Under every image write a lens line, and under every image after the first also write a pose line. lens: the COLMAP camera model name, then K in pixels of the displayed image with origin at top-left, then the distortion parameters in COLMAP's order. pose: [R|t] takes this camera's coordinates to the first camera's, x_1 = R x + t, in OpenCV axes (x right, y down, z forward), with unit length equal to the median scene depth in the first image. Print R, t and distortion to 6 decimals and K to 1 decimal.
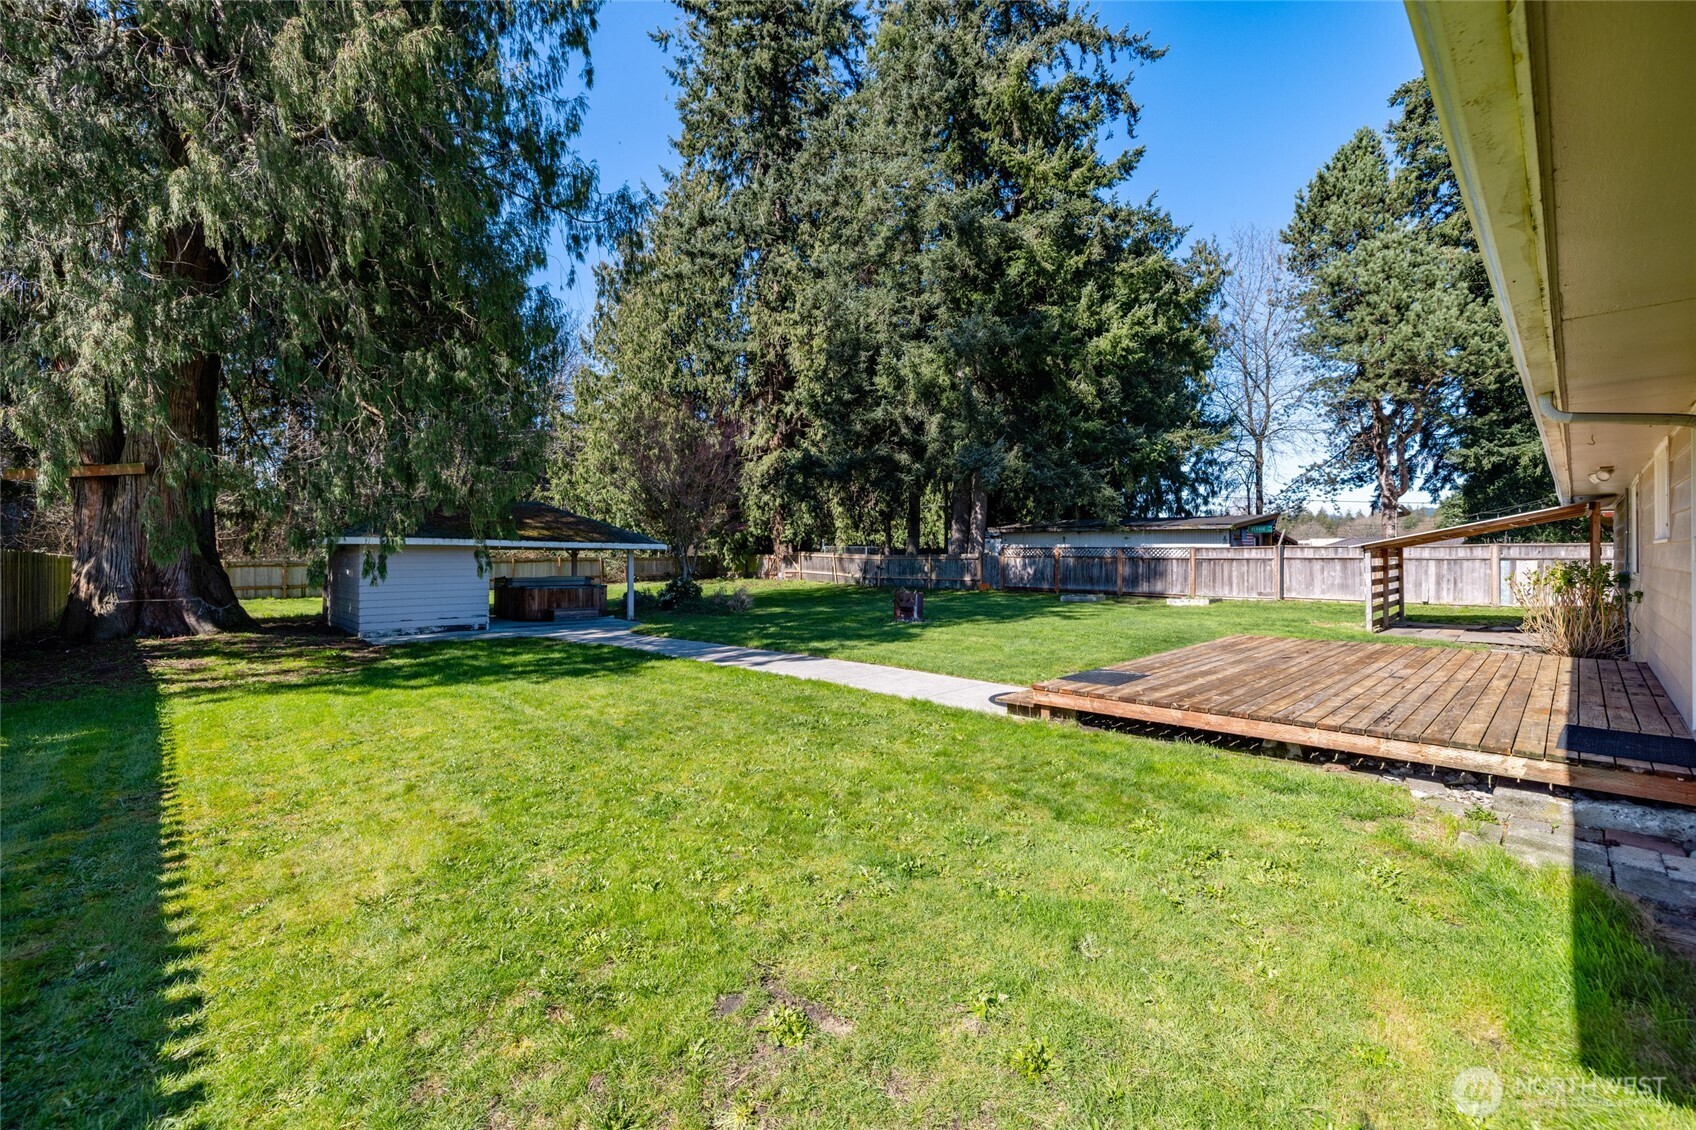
lens RADIAL K [[700.3, 0, 840.9], [0, 700.3, 555.1], [0, 0, 1]] dist [-0.000648, -0.000101]
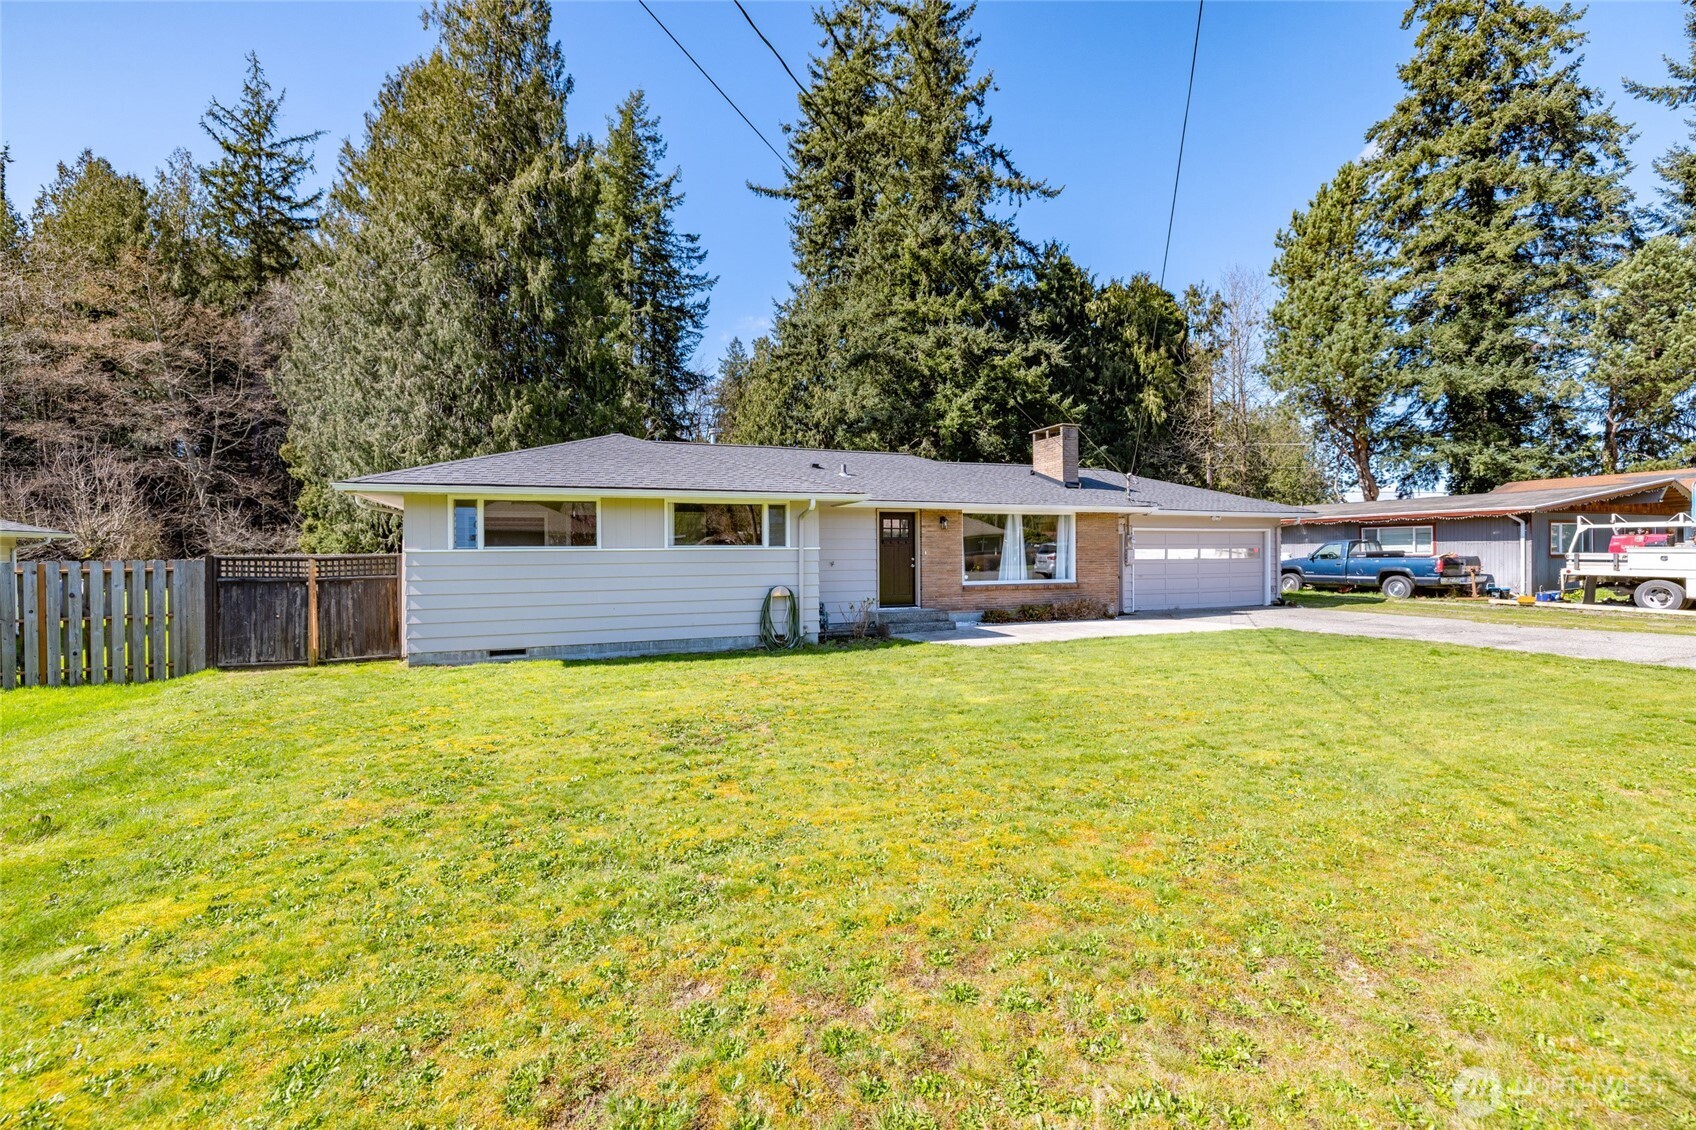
lens RADIAL K [[711.4, 0, 835.9], [0, 711.4, 552.1], [0, 0, 1]] dist [0.000111, -0.000174]
pose [[0.921526, -0.008316, -0.388227, 0.493929], [0.008664, 0.999962, -0.000854, -0.002295], [0.388220, -0.002576, 0.921563, -0.393243]]
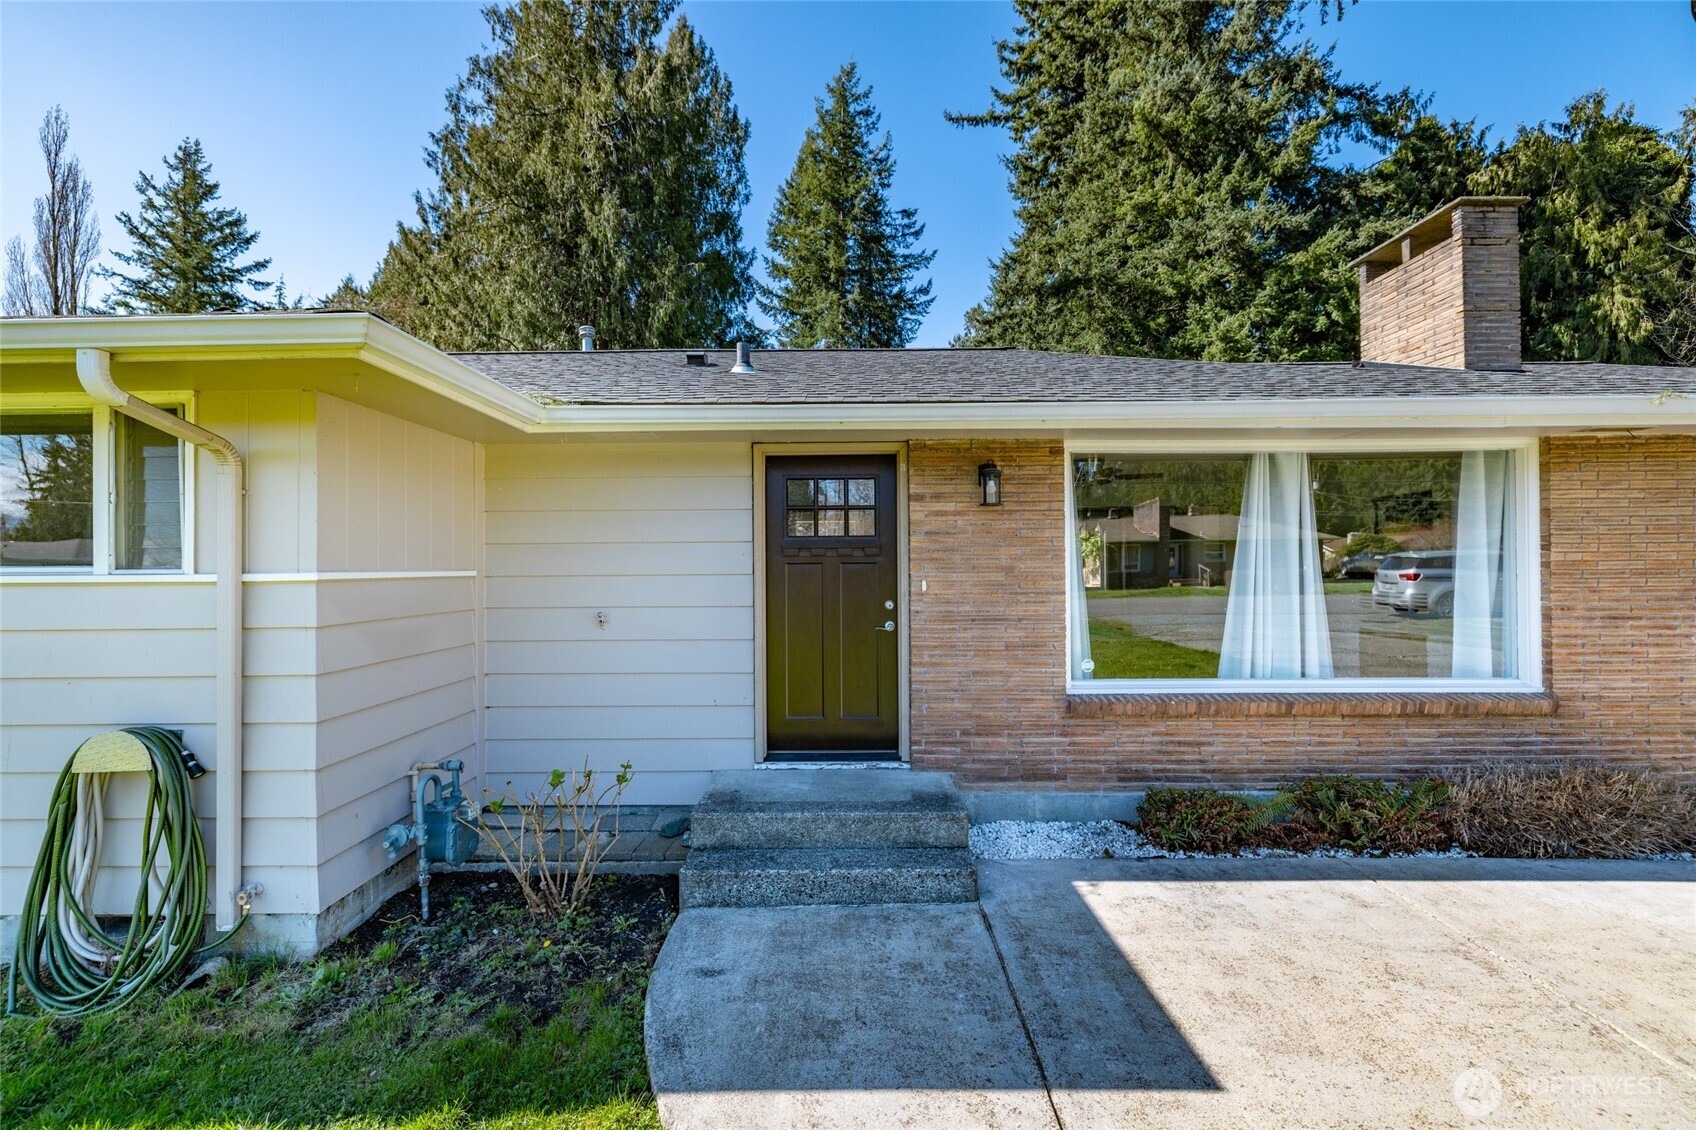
lens RADIAL K [[709.0, 0, 841.4], [0, 709.0, 555.0], [0, 0, 1]] dist [0.001172, 0.000281]
pose [[0.715834, -0.018279, -0.698031, 0.454722], [0.008703, 0.999813, -0.017256, -0.005437], [0.698216, 0.006277, 0.715860, -0.064626]]
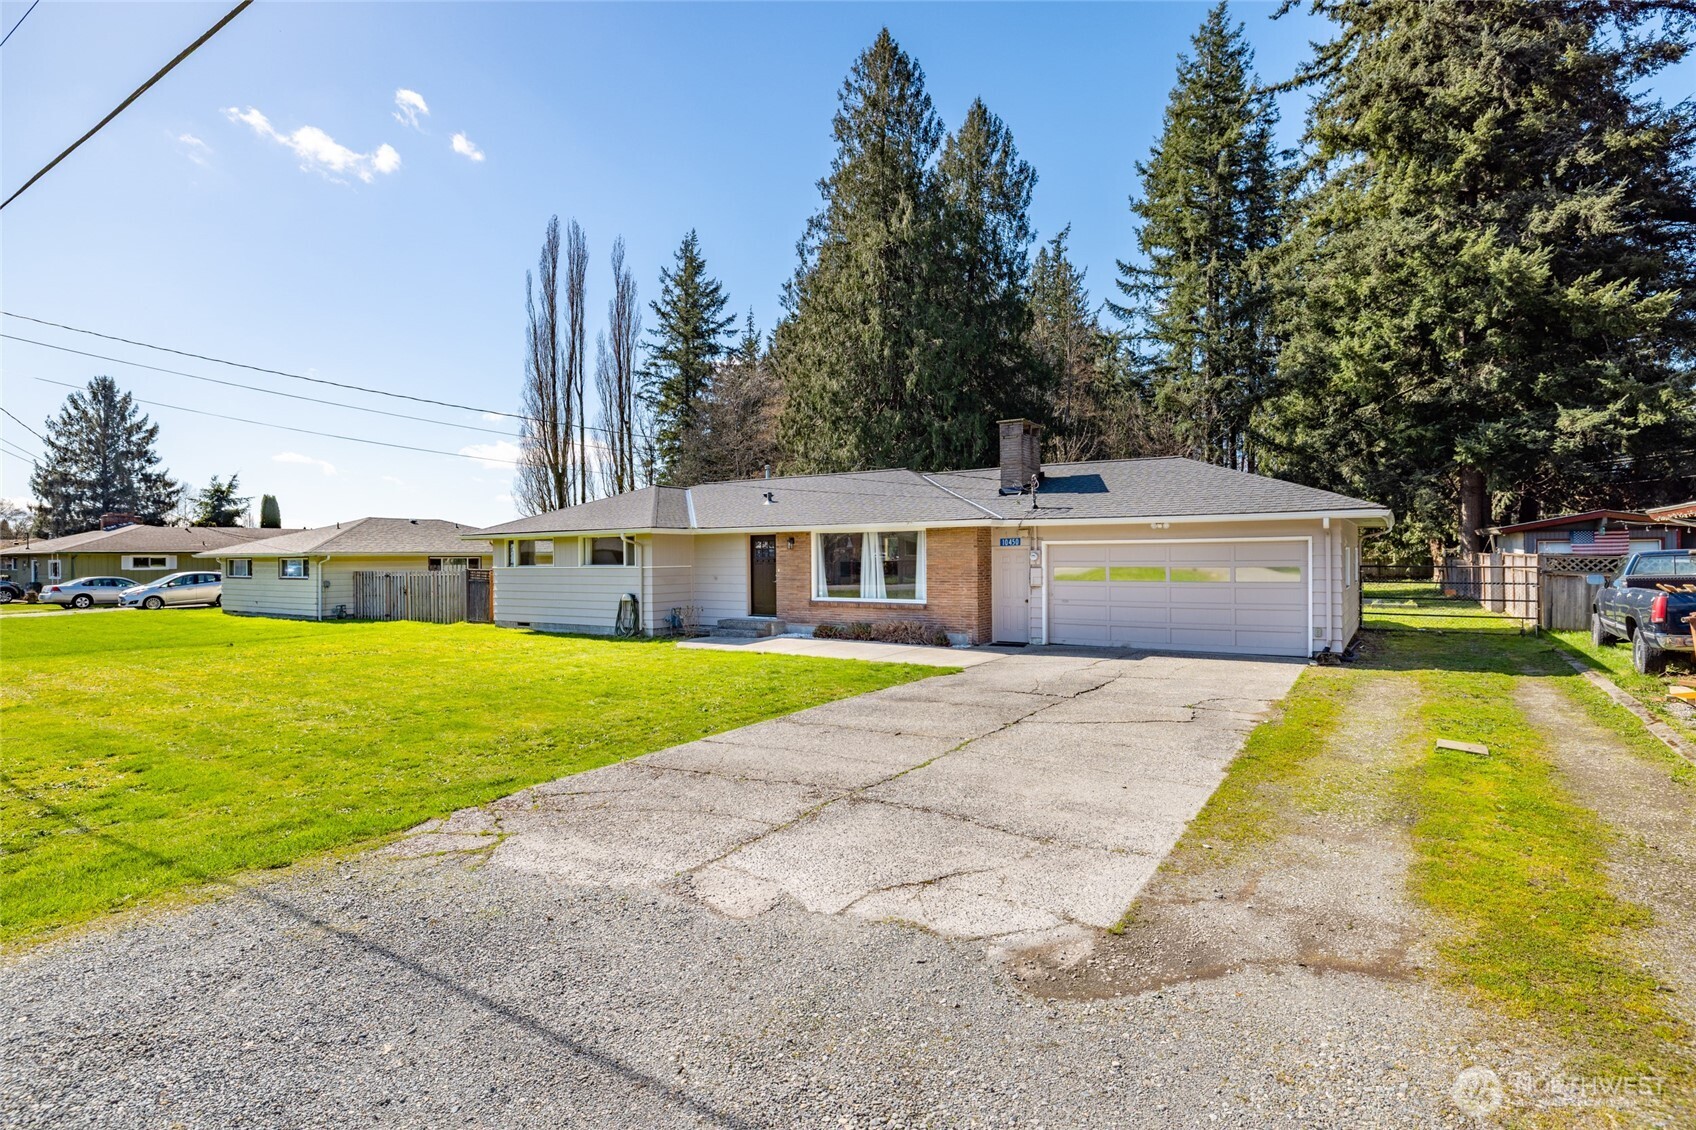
lens RADIAL K [[855.0, 0, 858.7], [0, 855.0, 542.9], [0, 0, 1]] dist [-0.001755, -0.000395]
pose [[0.229031, -0.018349, -0.973246, 0.986625], [0.010365, 0.999812, -0.016411, -0.010801], [0.973364, -0.006329, 0.229178, -0.041490]]
